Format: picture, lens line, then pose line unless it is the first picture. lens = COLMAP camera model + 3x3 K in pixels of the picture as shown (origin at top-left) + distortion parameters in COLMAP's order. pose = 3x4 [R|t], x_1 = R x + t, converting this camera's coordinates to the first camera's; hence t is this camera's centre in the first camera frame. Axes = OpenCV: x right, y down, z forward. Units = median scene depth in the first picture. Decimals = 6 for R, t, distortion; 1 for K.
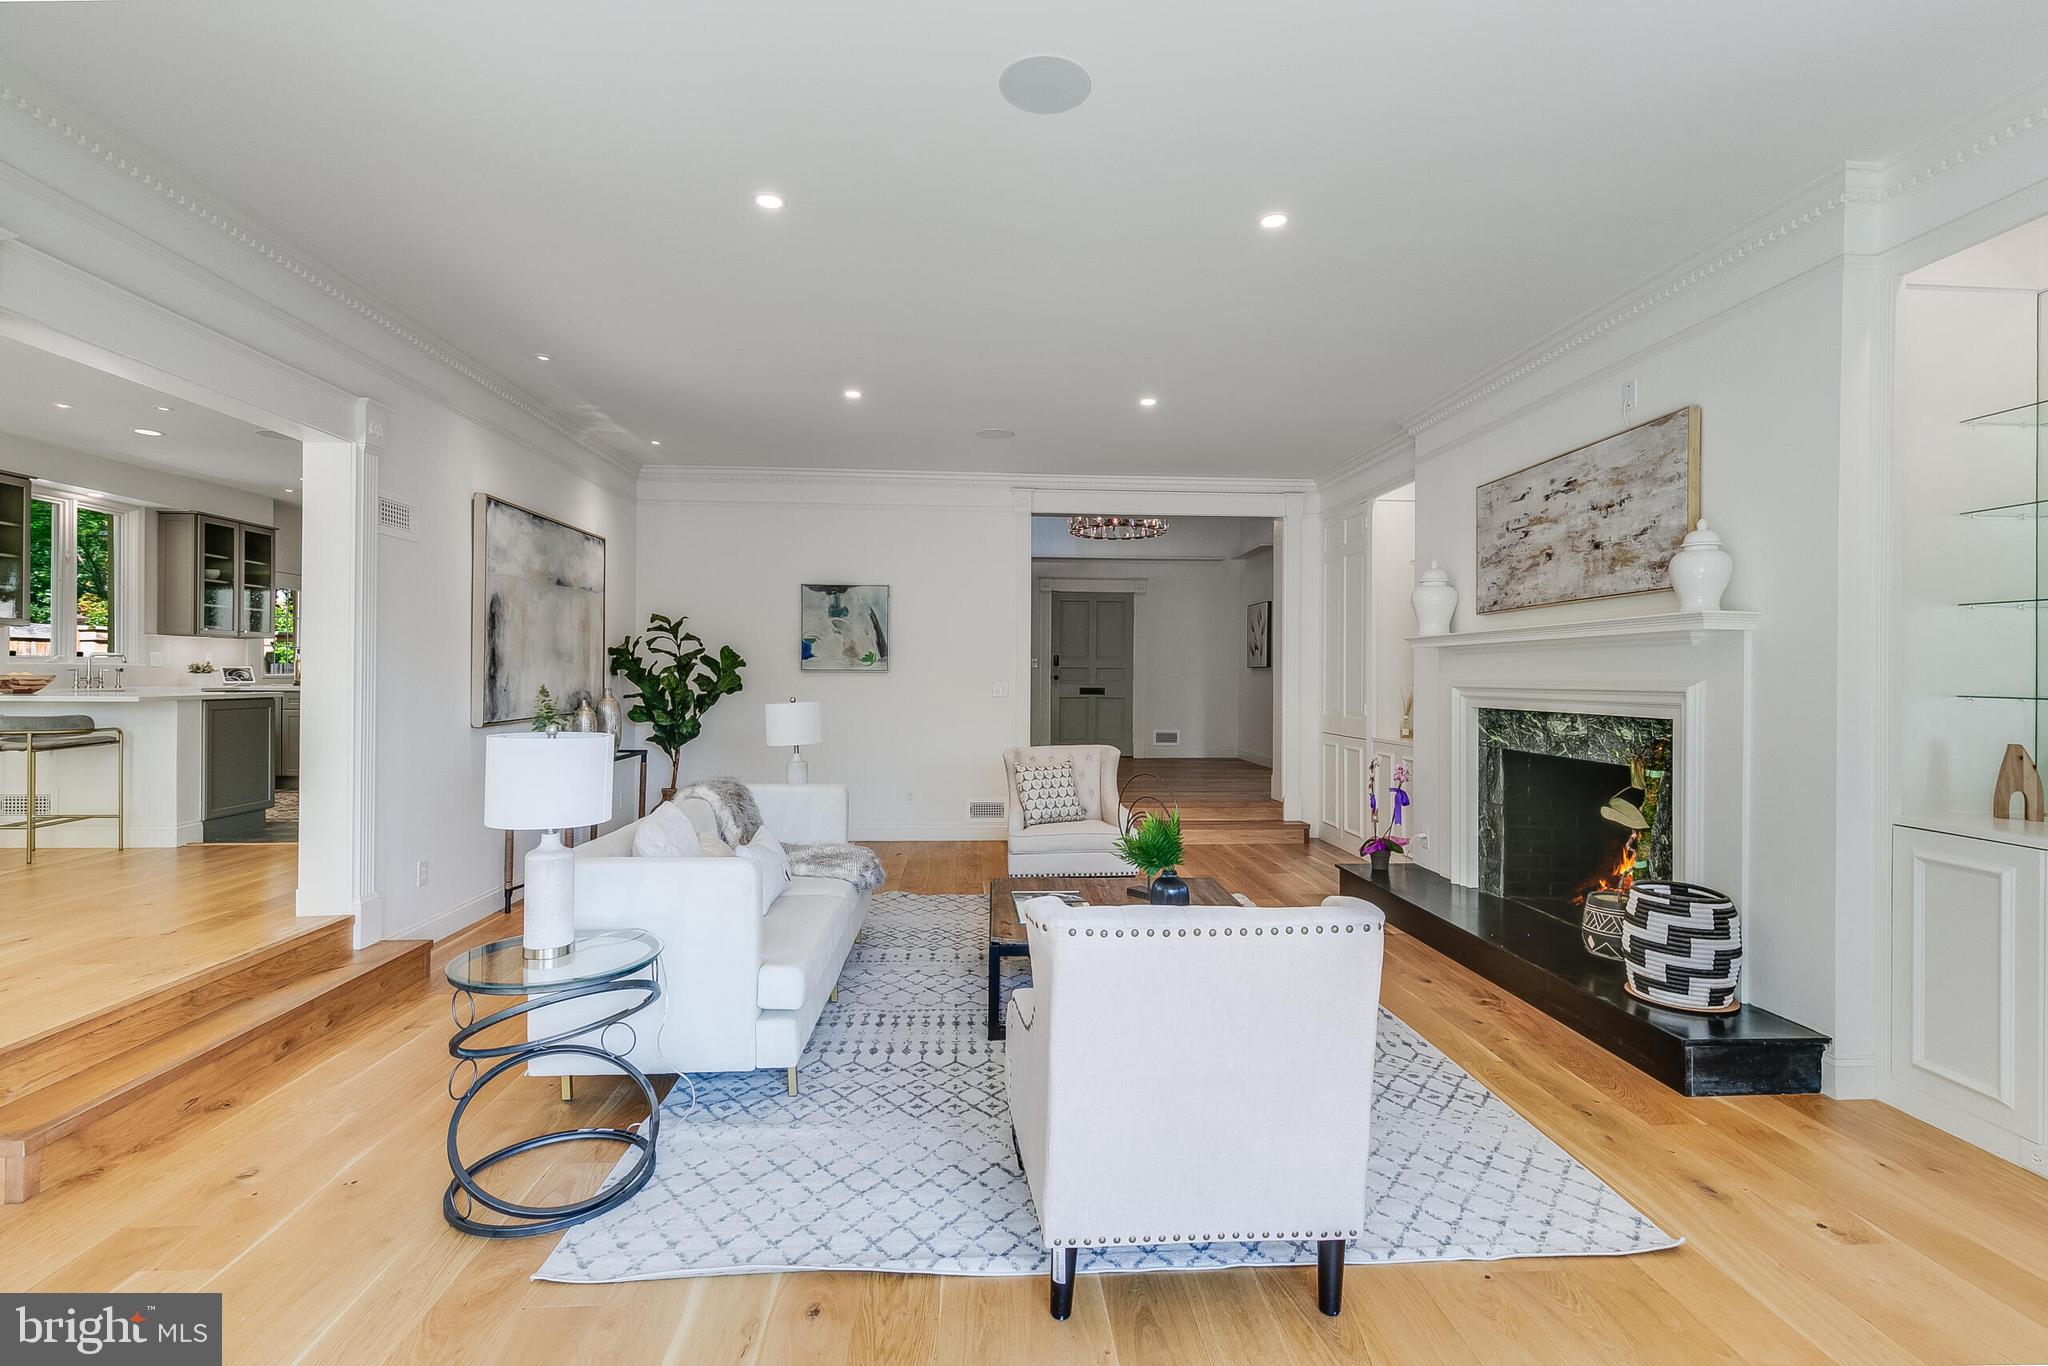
lens RADIAL K [[928.9, 0, 1029.7], [0, 928.9, 668.7], [0, 0, 1]] dist [0.009122, -0.001299]
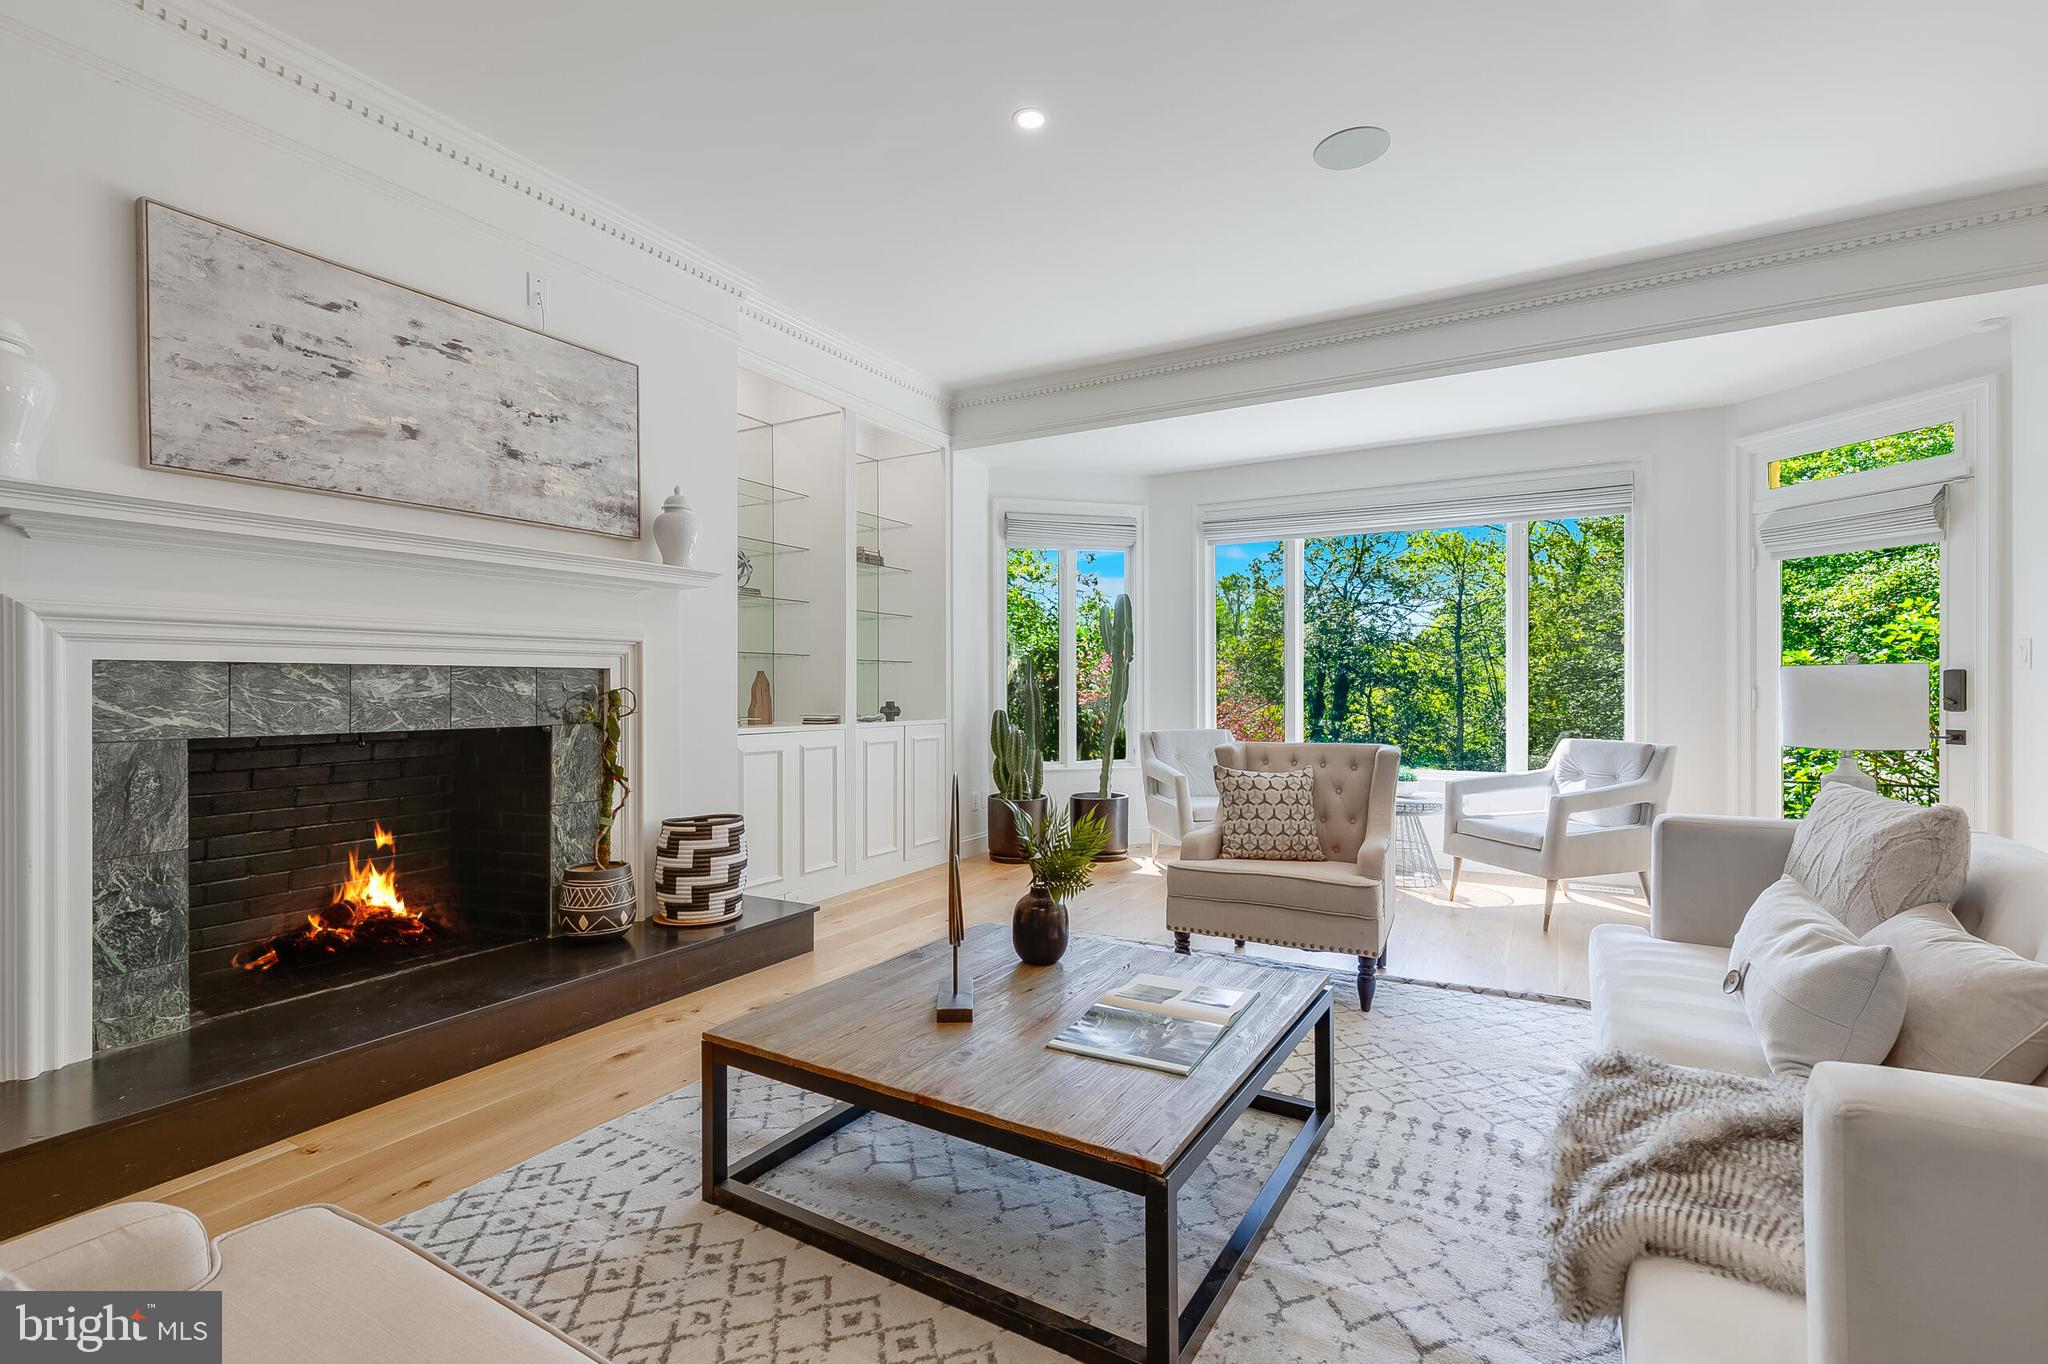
lens RADIAL K [[928.9, 0, 1017.6], [0, 928.9, 684.9], [0, 0, 1]] dist [0.009122, -0.001299]
pose [[-0.828983, -0.003294, 0.559264, -0.184805], [-0.006981, 0.999966, -0.004459, 0.062355], [-0.559230, -0.007600, -0.828978, 1.336696]]
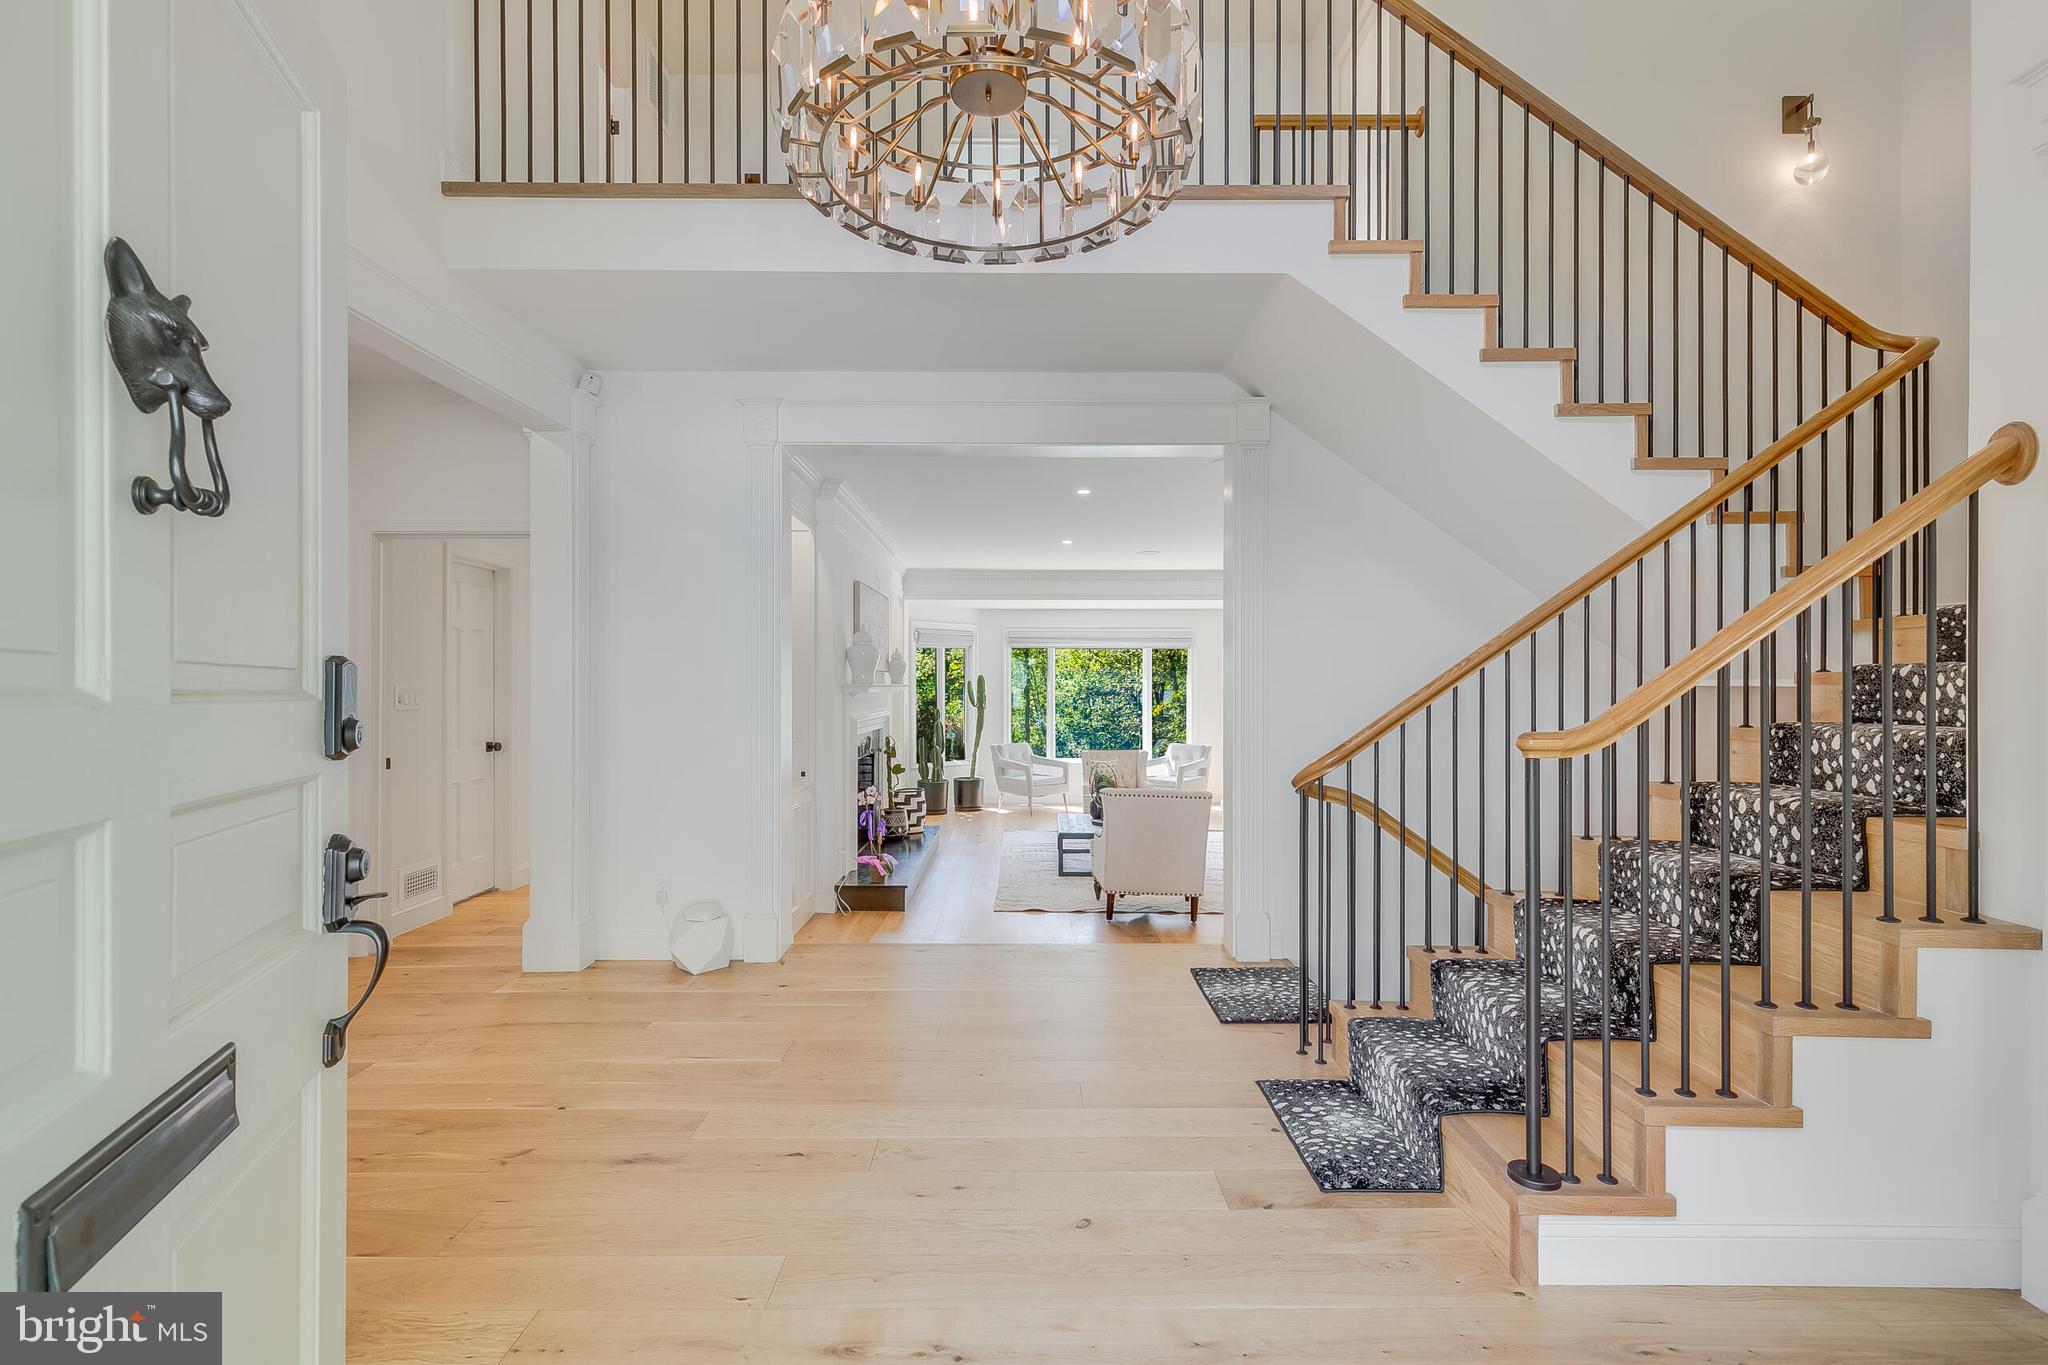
lens RADIAL K [[928.9, 0, 1013.4], [0, 928.9, 688.2], [0, 0, 1]] dist [0.009122, -0.001299]
pose [[-0.996749, -0.006939, 0.080273, 0.151818], [-0.007201, 0.999970, -0.002974, -0.035814], [-0.080250, -0.003543, -0.996768, 2.819740]]
